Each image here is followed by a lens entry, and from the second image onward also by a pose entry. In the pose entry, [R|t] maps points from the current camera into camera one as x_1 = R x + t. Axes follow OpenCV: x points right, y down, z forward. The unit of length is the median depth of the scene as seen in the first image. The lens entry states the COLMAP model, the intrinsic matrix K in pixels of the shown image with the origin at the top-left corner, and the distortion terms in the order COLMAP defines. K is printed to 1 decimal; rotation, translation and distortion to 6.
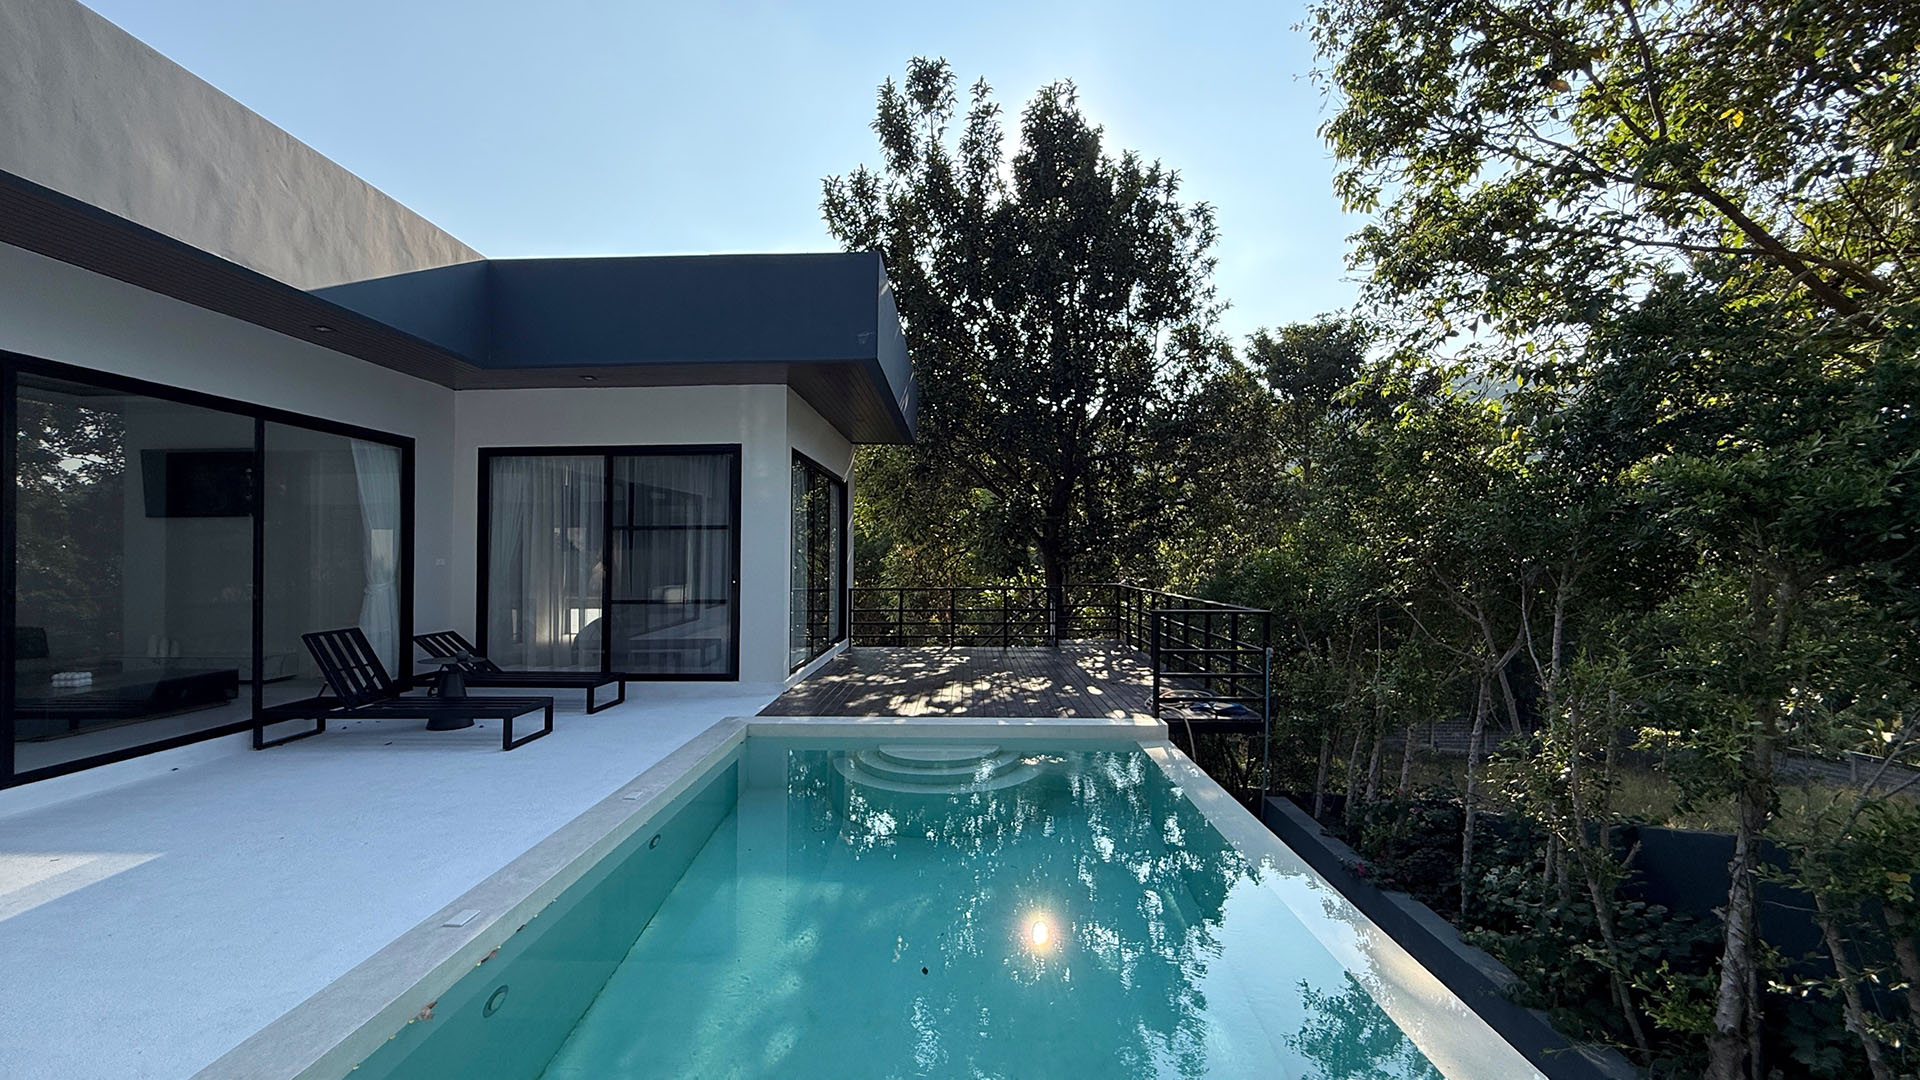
lens RADIAL K [[791.9, 0, 950.5], [0, 791.9, 543.7], [0, 0, 1]] dist [0.001639, 0.000021]
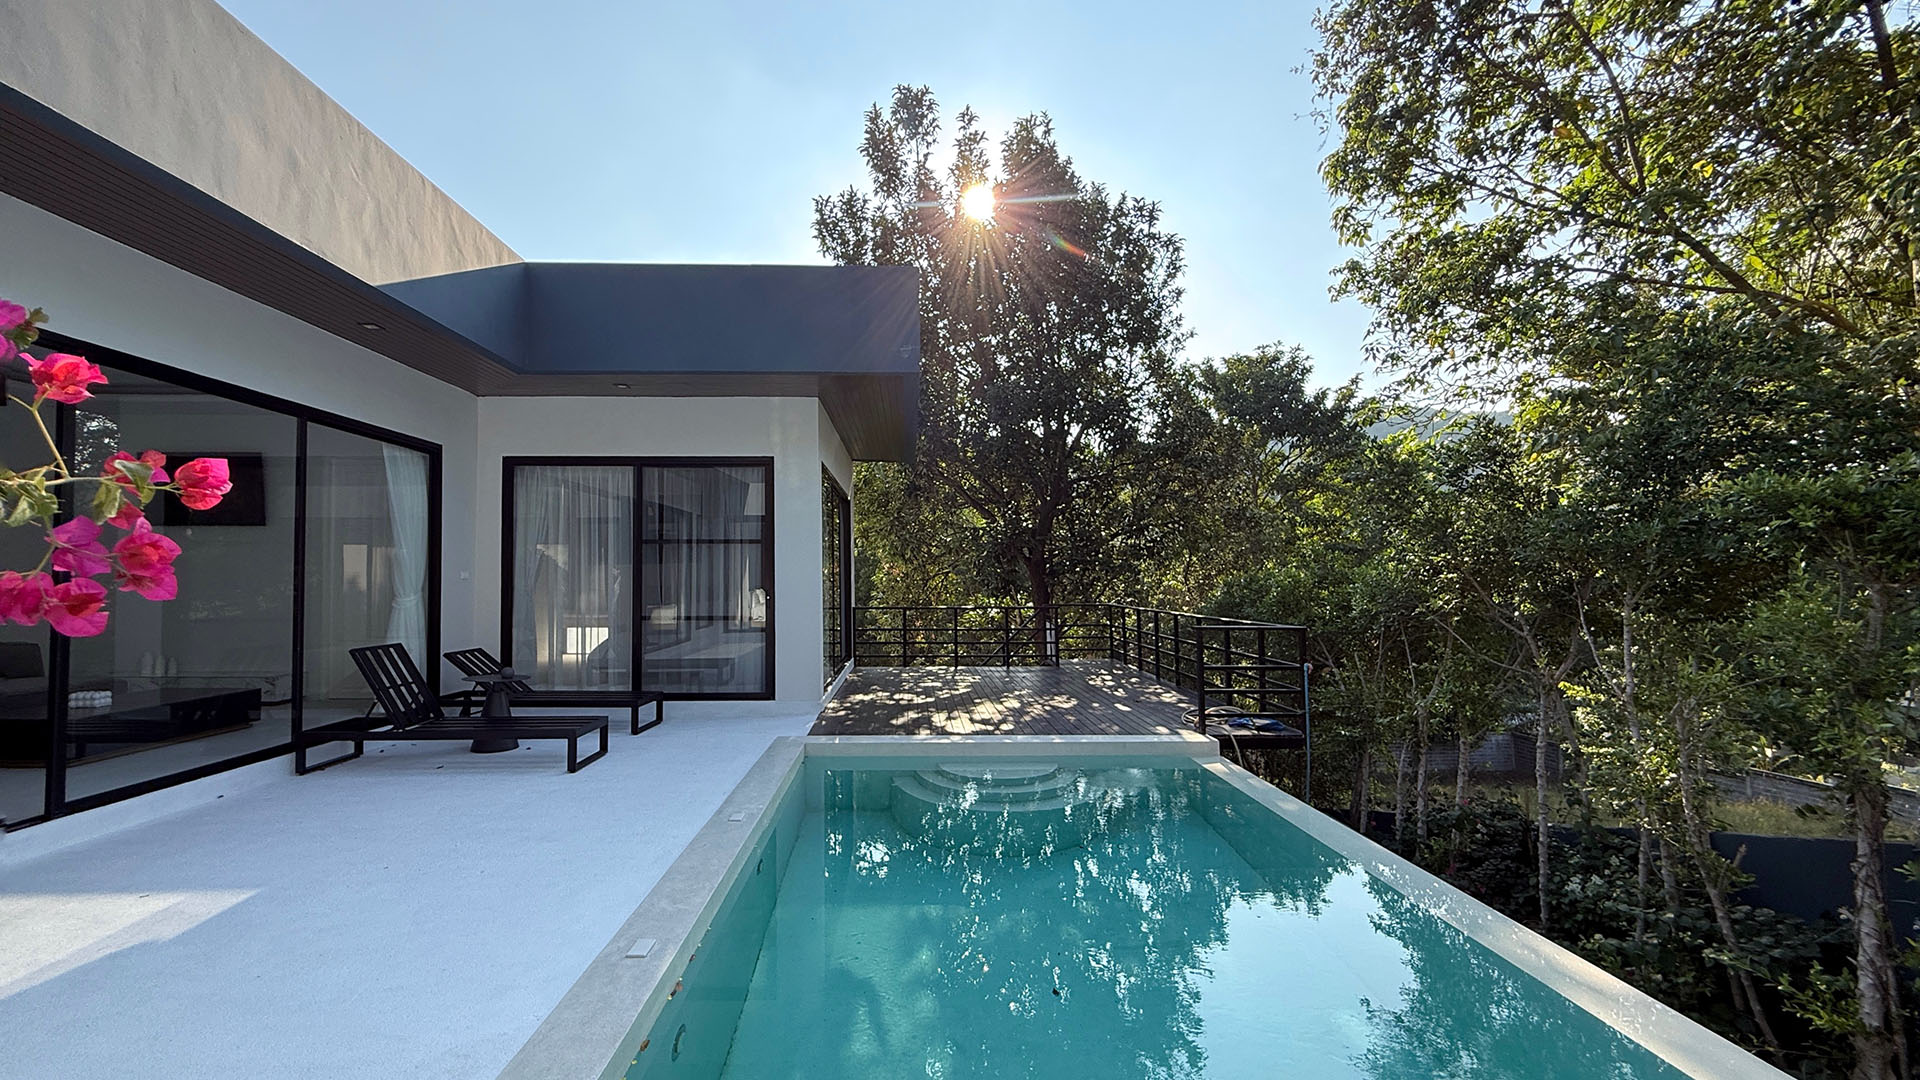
lens RADIAL K [[791.9, 0, 943.2], [0, 791.9, 534.7], [0, 0, 1]] dist [0.001639, 0.000021]
pose [[0.997920, 0.006921, 0.064099, -0.138419], [-0.004351, 0.999185, -0.040140, 0.010734], [-0.064325, 0.039777, 0.997136, 0.014556]]
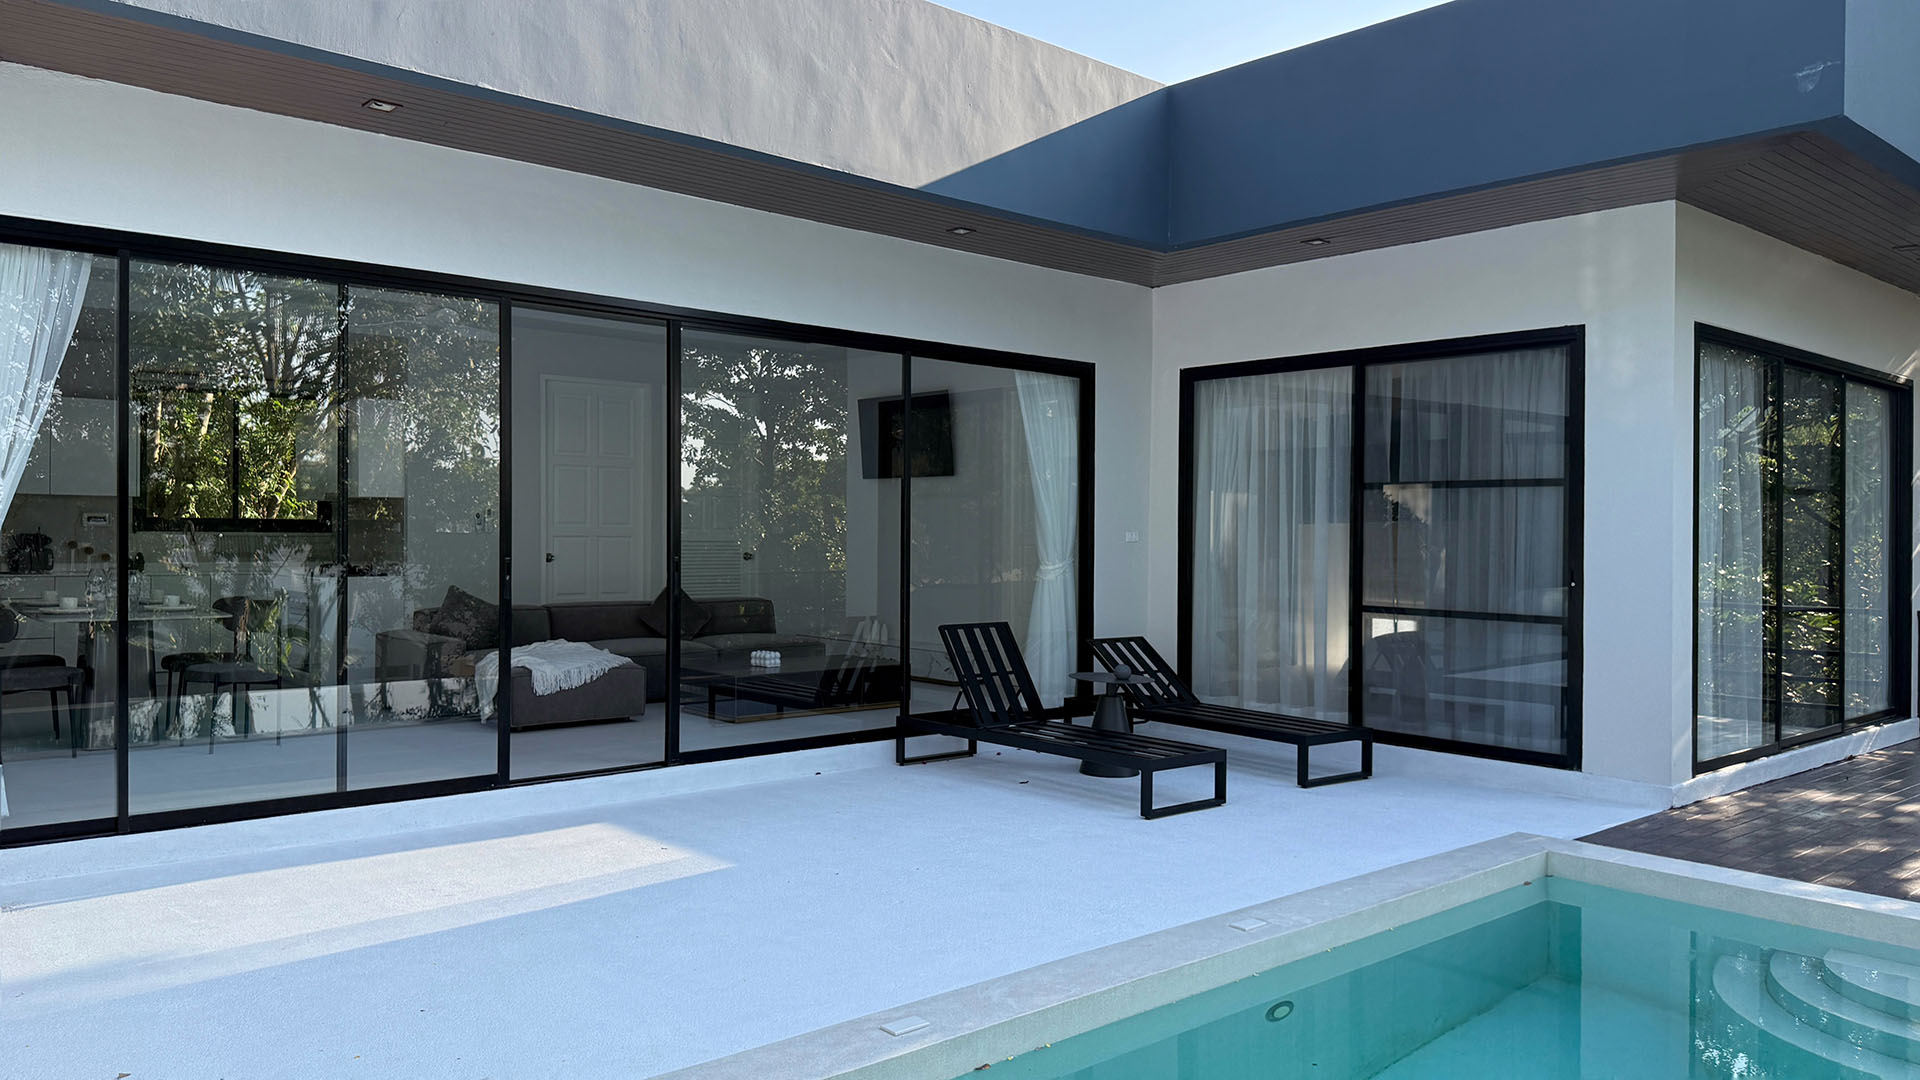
lens RADIAL K [[1362.3, 0, 968.2], [0, 1362.3, 530.2], [0, 0, 1]] dist [0.065052, -0.072198]
pose [[0.686413, 0.014738, -0.727063, 0.143435], [-0.004198, 0.999858, 0.016305, -0.002044], [0.727200, -0.008140, 0.686377, 0.076621]]
